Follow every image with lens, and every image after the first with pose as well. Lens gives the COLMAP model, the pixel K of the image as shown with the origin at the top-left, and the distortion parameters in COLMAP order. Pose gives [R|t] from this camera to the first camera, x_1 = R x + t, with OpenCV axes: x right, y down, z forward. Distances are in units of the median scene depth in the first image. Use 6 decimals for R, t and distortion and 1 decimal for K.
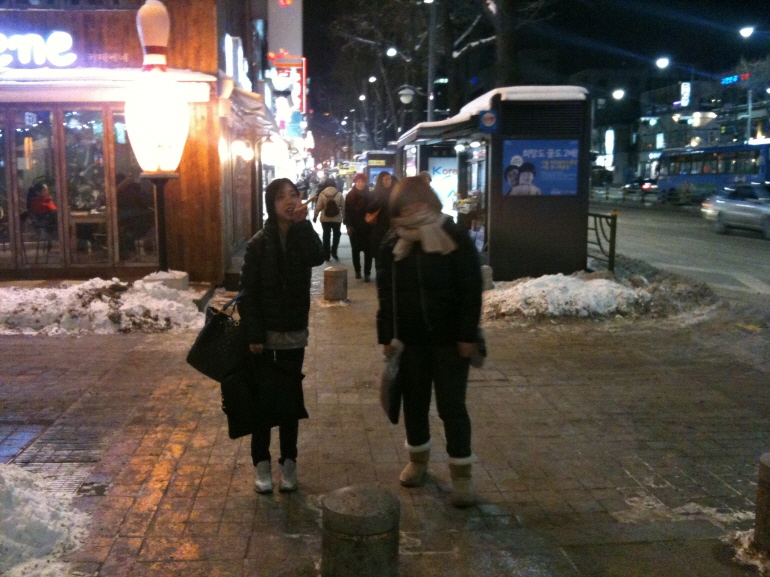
lens RADIAL K [[790.9, 0, 383.4], [0, 790.9, 287.5], [0, 0, 1]] dist [0.059386, 0.000000]
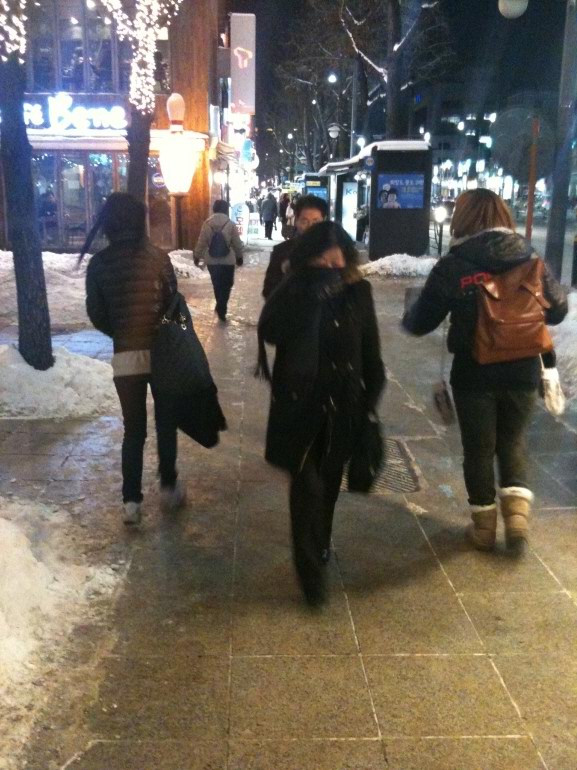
lens RADIAL K [[790.9, 0, 290.4], [0, 790.9, 385.0], [0, 0, 1]] dist [0.059386, 0.000000]
pose [[0.998900, 0.018610, -0.043039, 0.045862], [-0.014403, 0.995272, 0.096058, 0.095137], [0.044623, -0.095332, 0.994445, -0.697182]]
